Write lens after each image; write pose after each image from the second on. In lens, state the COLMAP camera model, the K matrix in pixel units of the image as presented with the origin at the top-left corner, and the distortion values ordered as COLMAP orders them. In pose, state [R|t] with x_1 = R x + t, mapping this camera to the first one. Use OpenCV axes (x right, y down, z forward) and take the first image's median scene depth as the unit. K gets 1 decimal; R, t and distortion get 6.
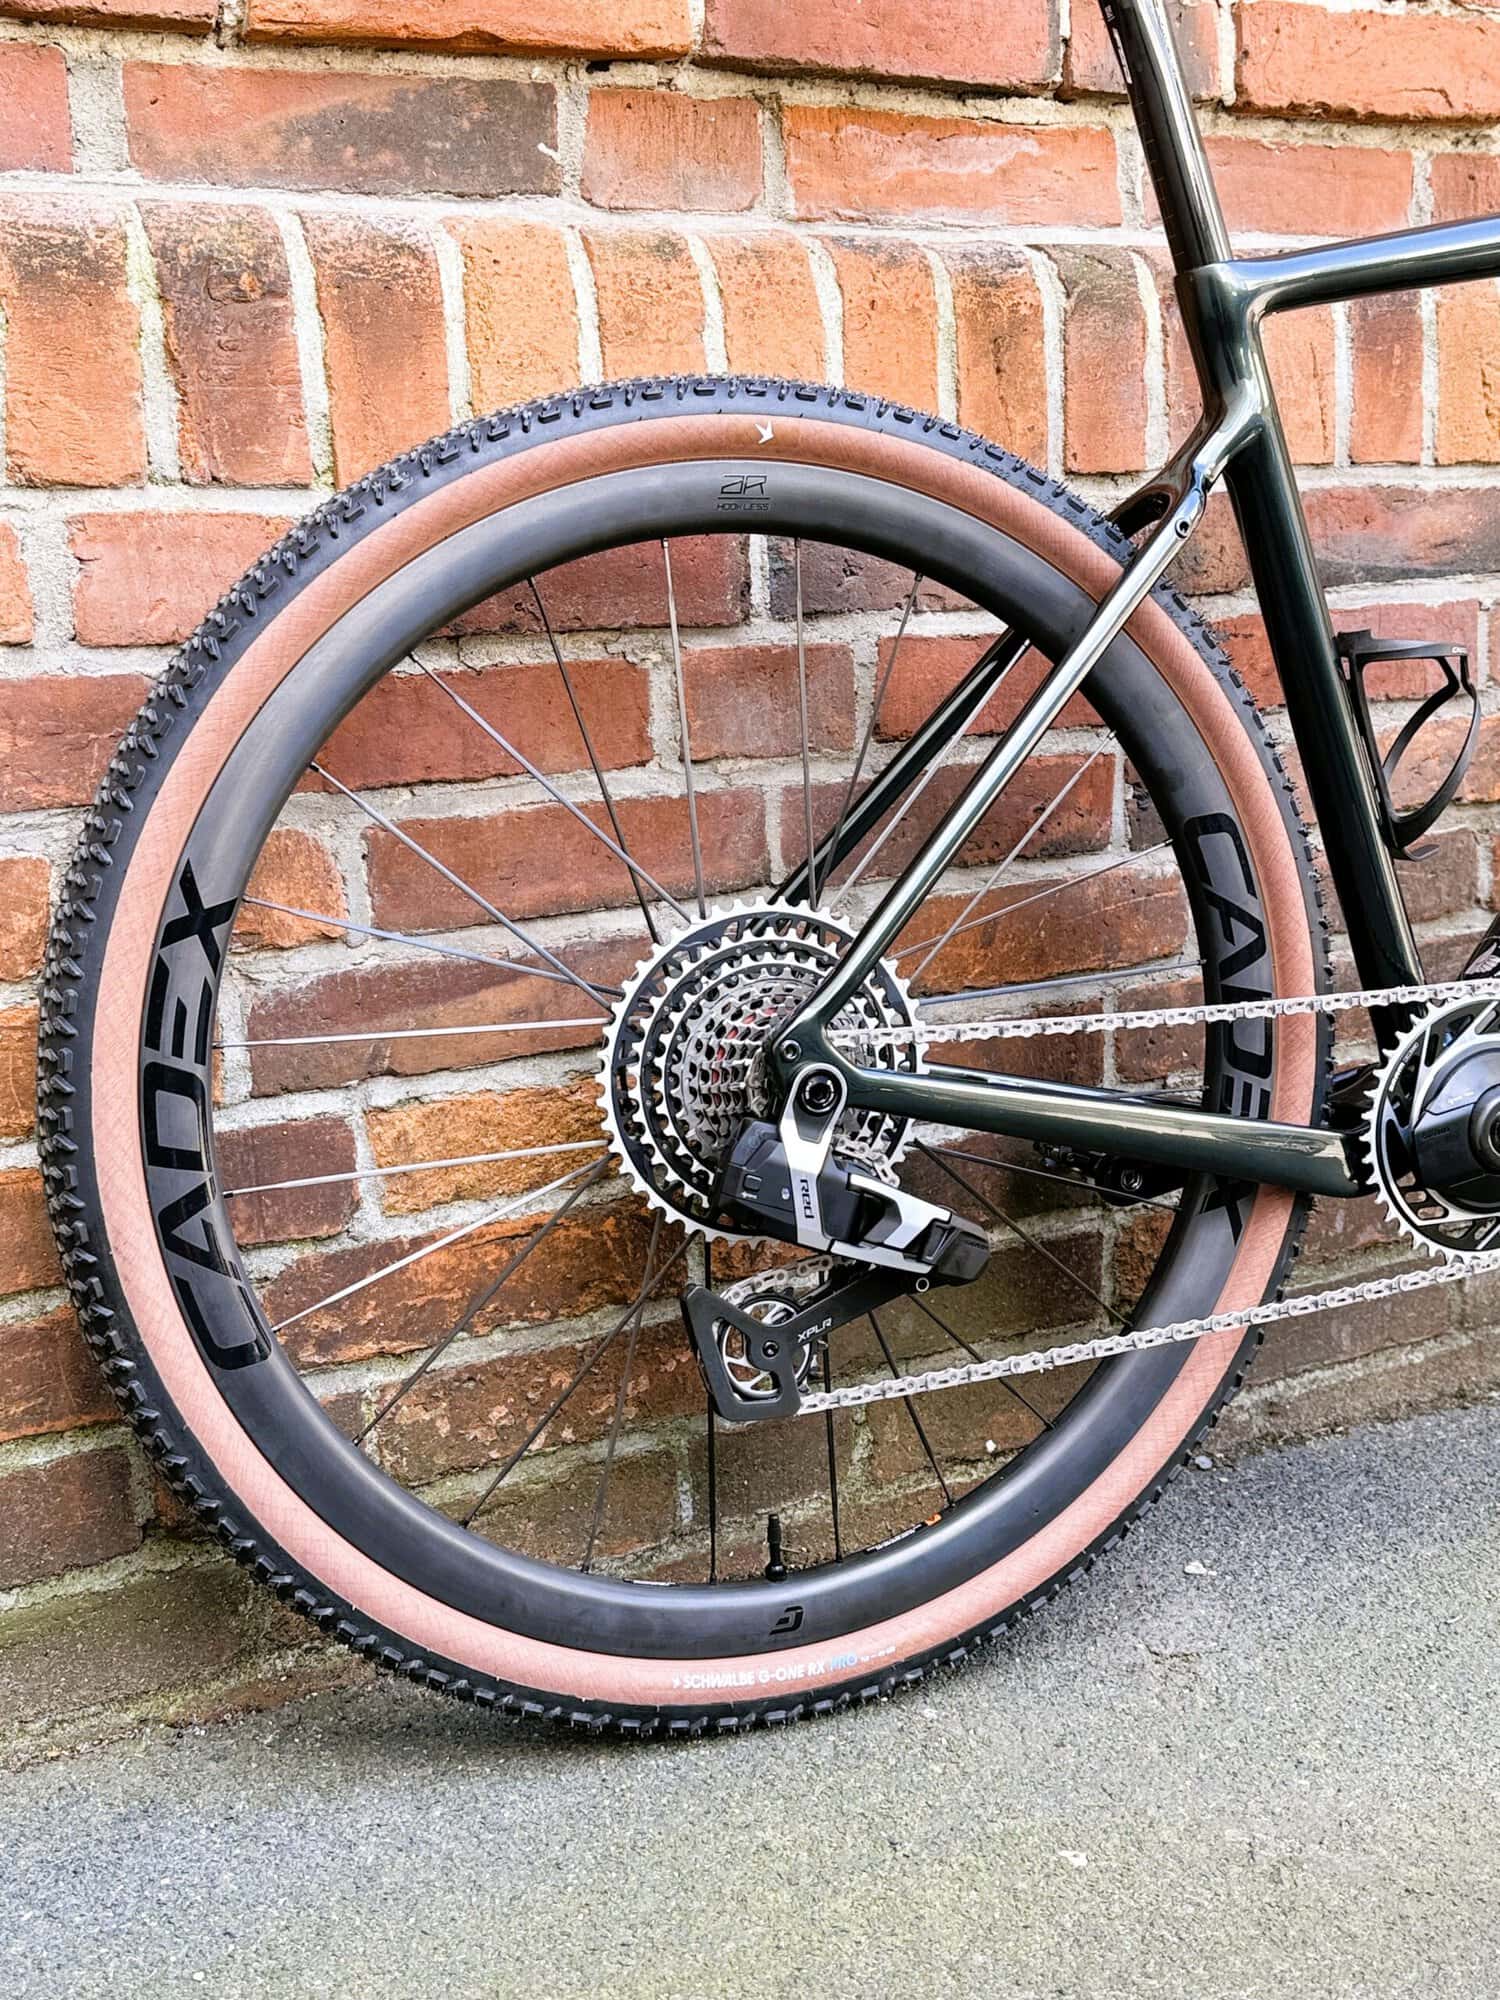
lens RADIAL K [[2179.0, 0, 750.0], [0, 2179.0, 1000.0], [0, 0, 1]] dist [0.026210, 0.013541]
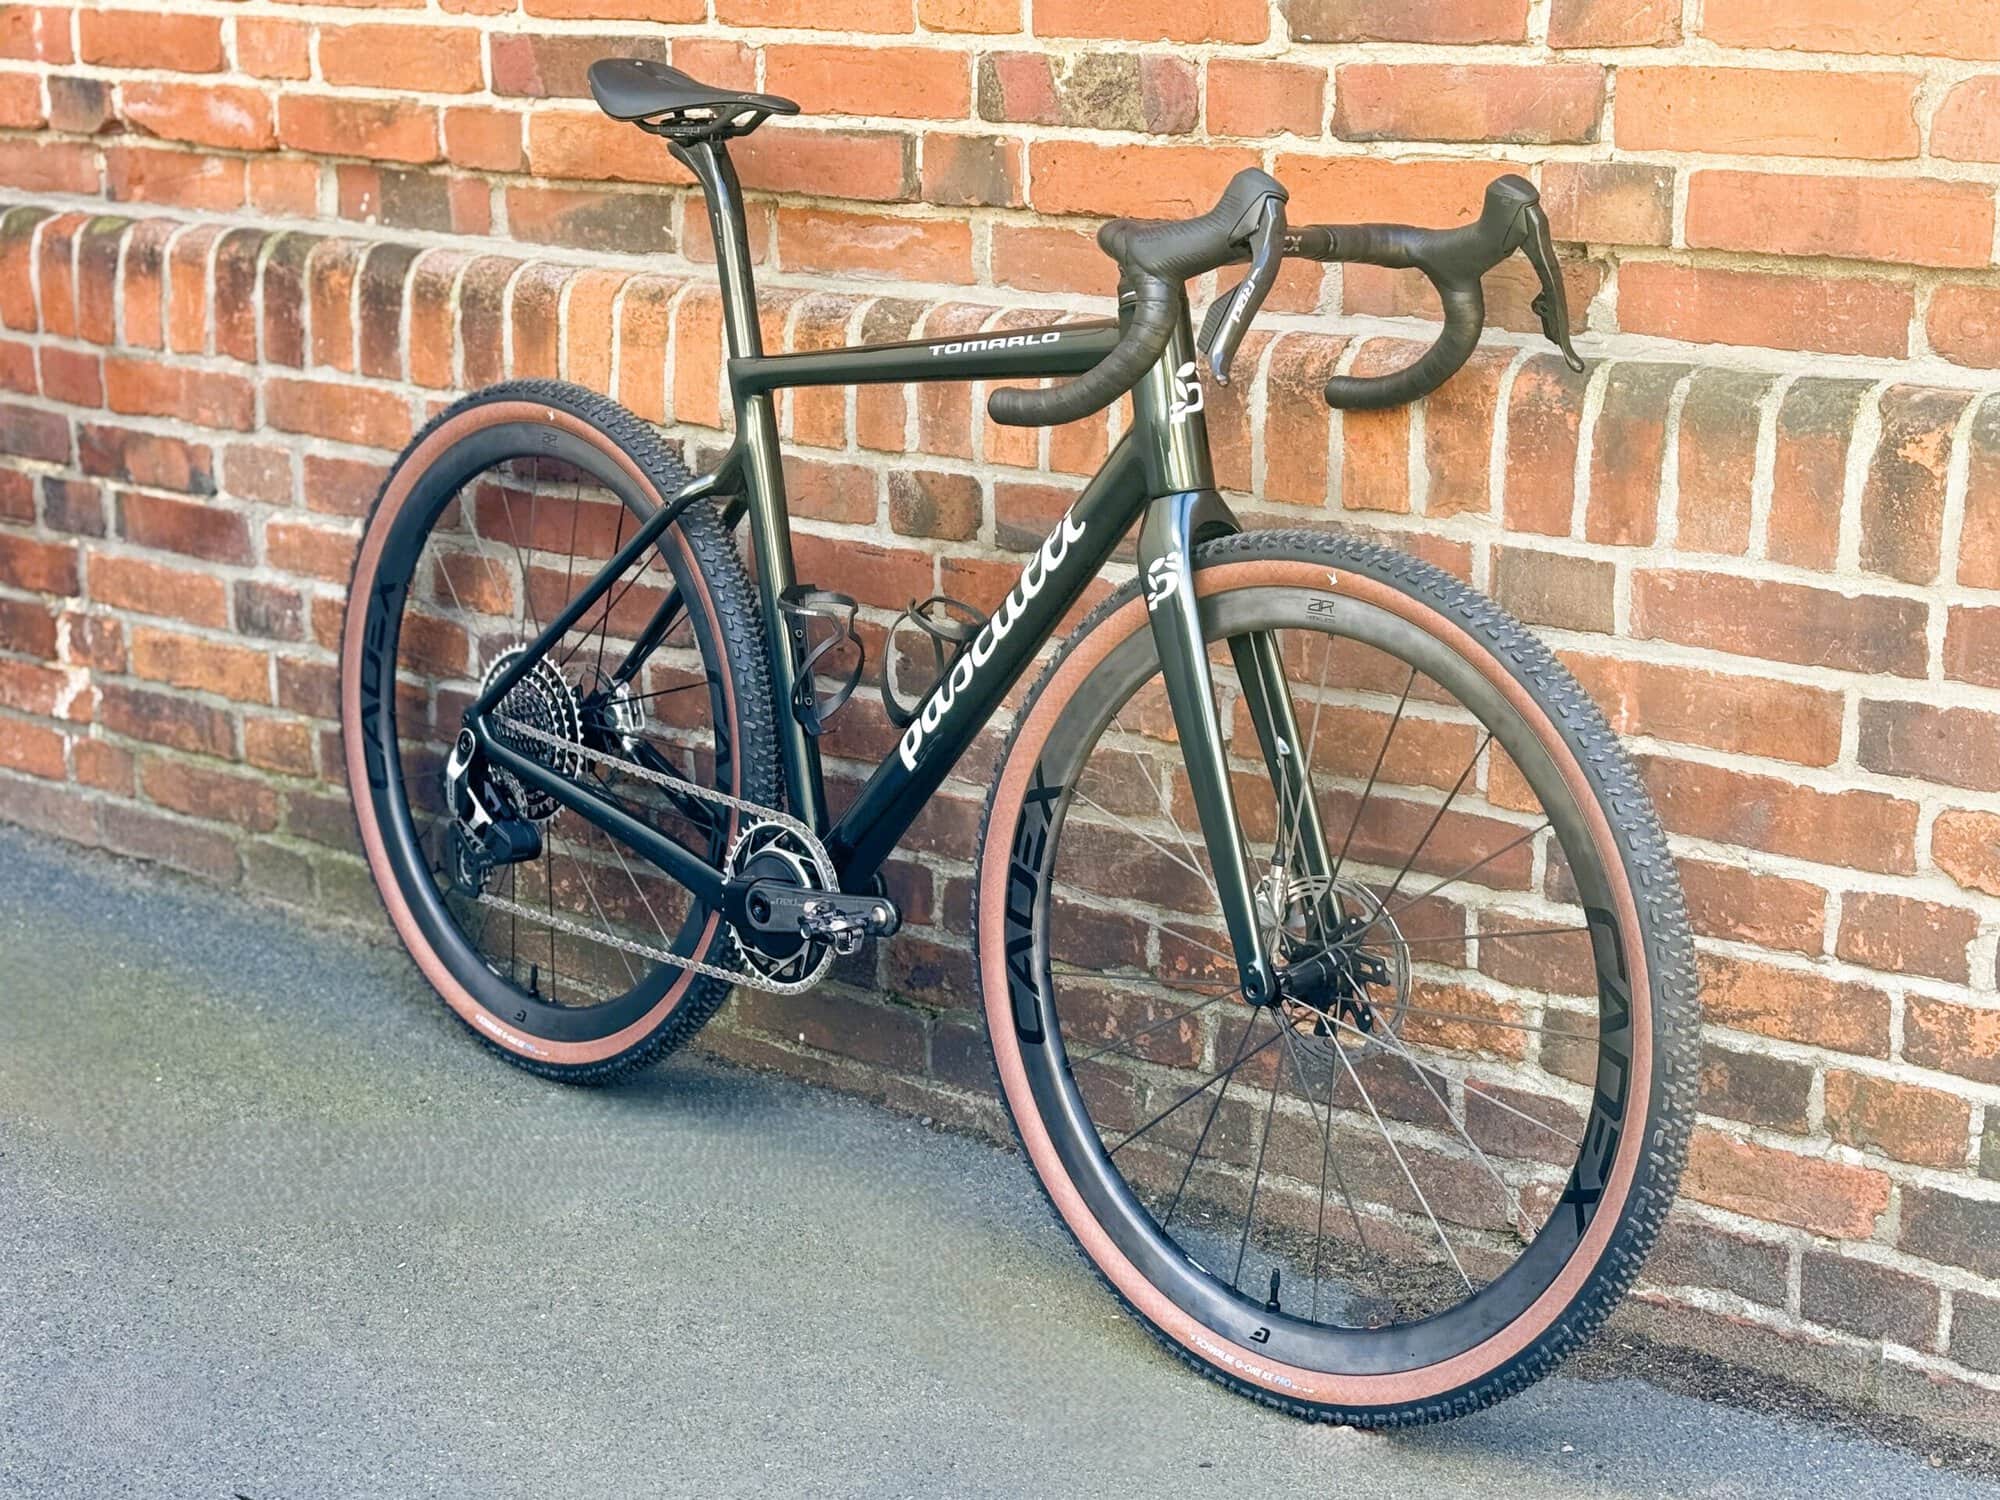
lens RADIAL K [[3128.1, 0, 1000.0], [0, 3128.1, 750.0], [0, 0, 1]] dist [0.132211, -0.177505]
pose [[0.412608, 0.271286, -0.869574, 2.396904], [-0.198743, 0.958434, 0.204706, -0.558556], [0.888964, 0.088358, 0.449374, 0.104491]]
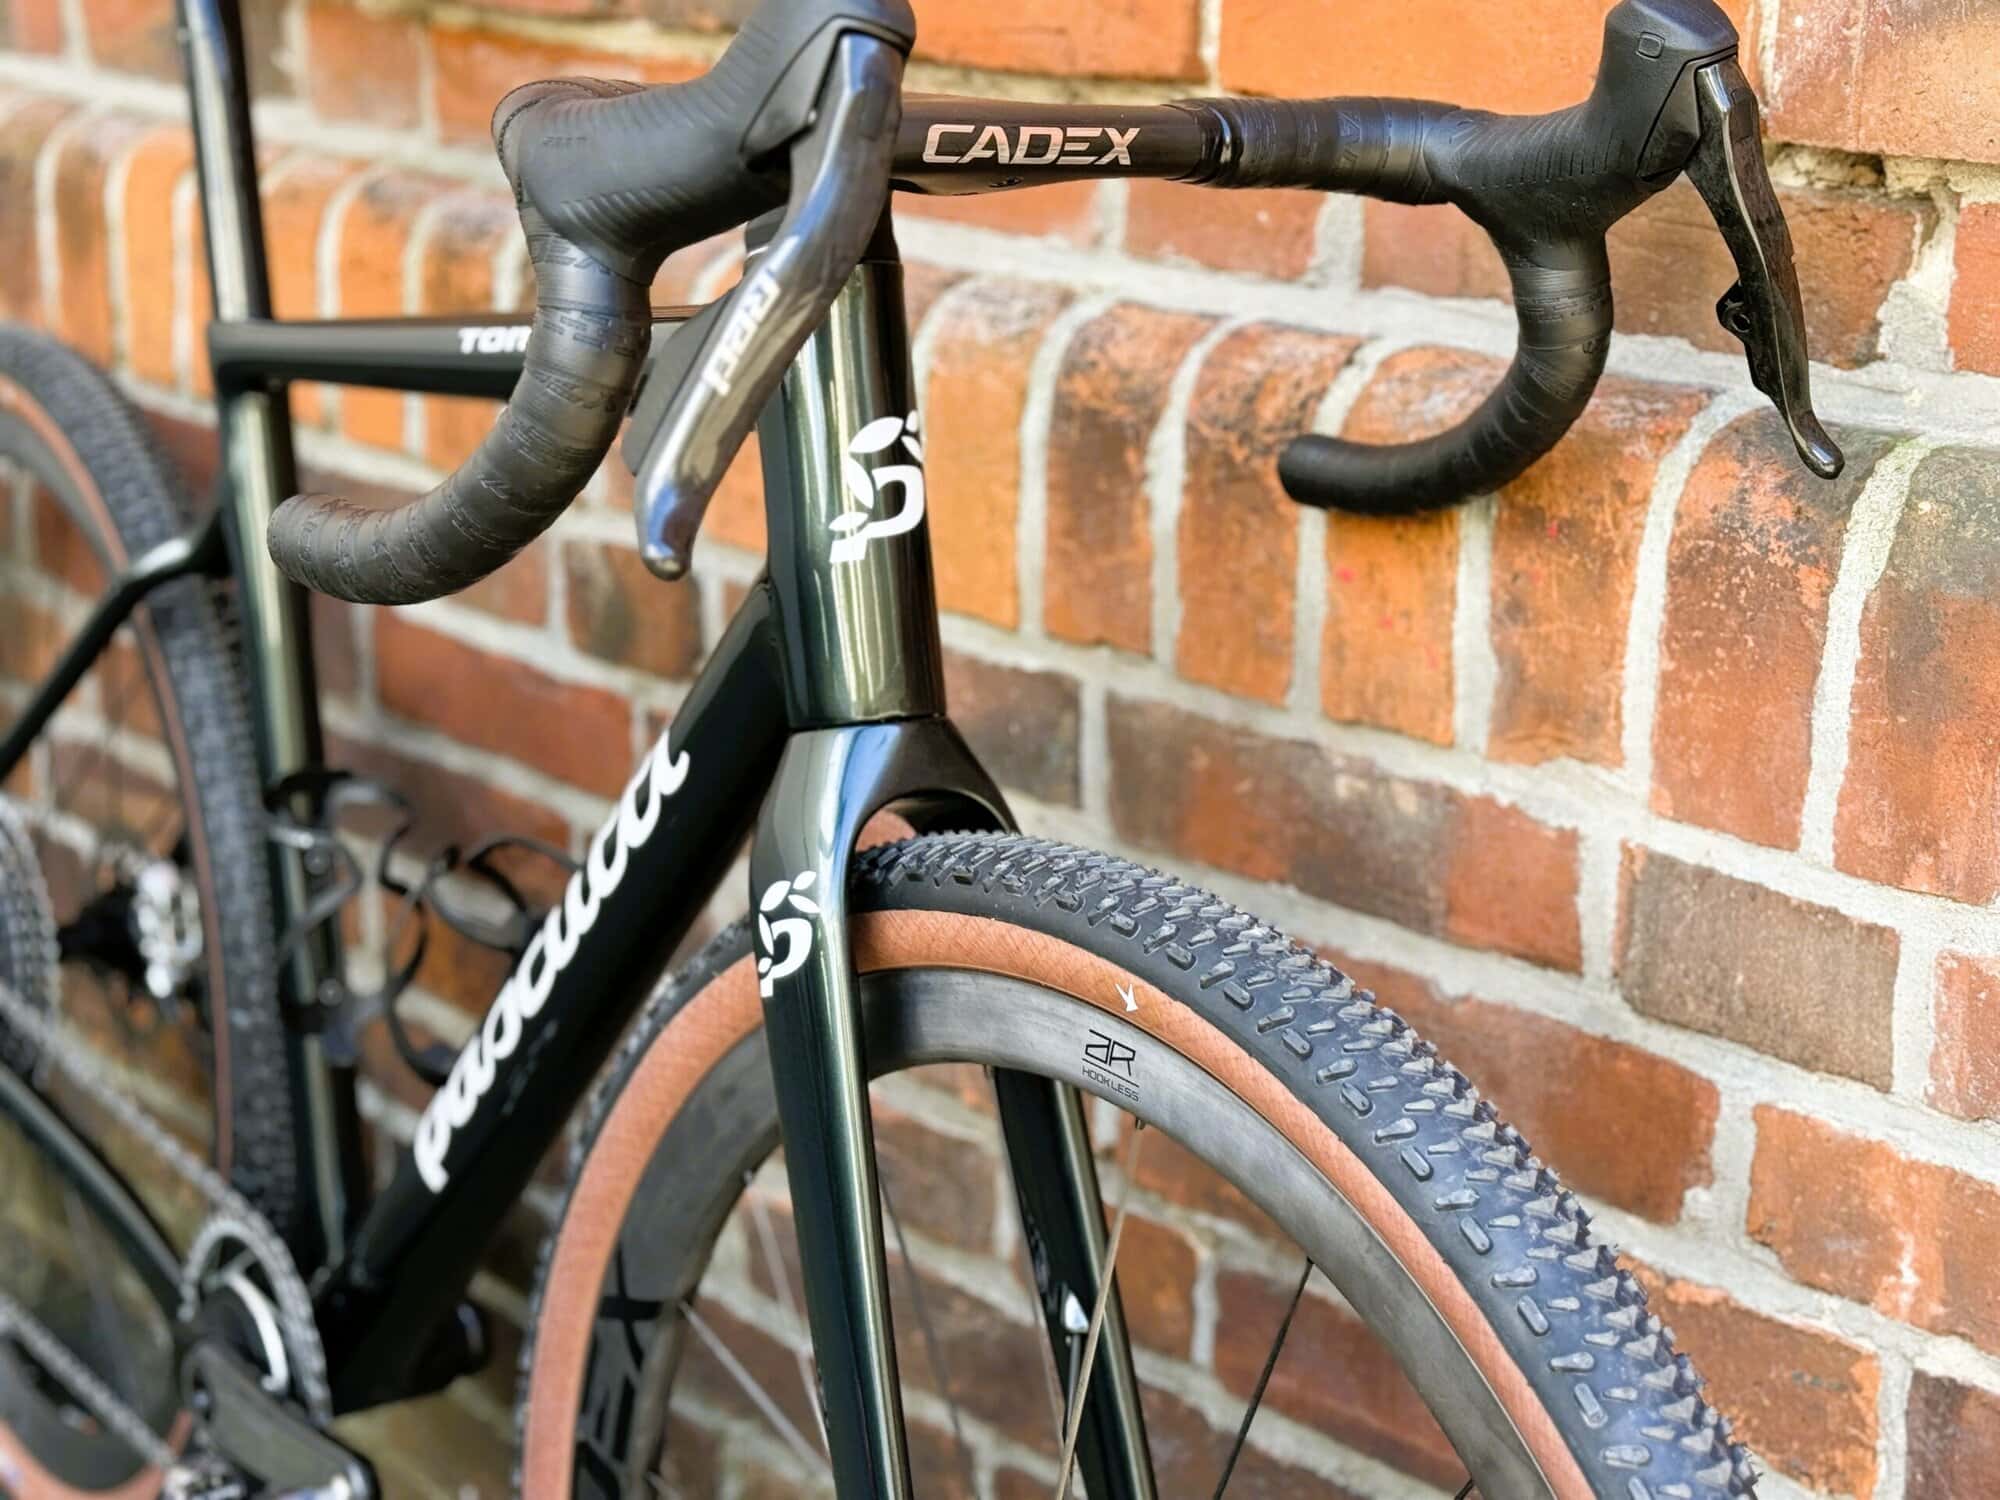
lens RADIAL K [[3128.1, 0, 1000.0], [0, 3128.1, 750.0], [0, 0, 1]] dist [0.132211, -0.177505]
pose [[0.258564, 0.338811, -0.904628, 1.426533], [-0.206900, 0.934165, 0.290736, -0.580381], [0.943577, 0.111994, 0.311641, 0.880938]]
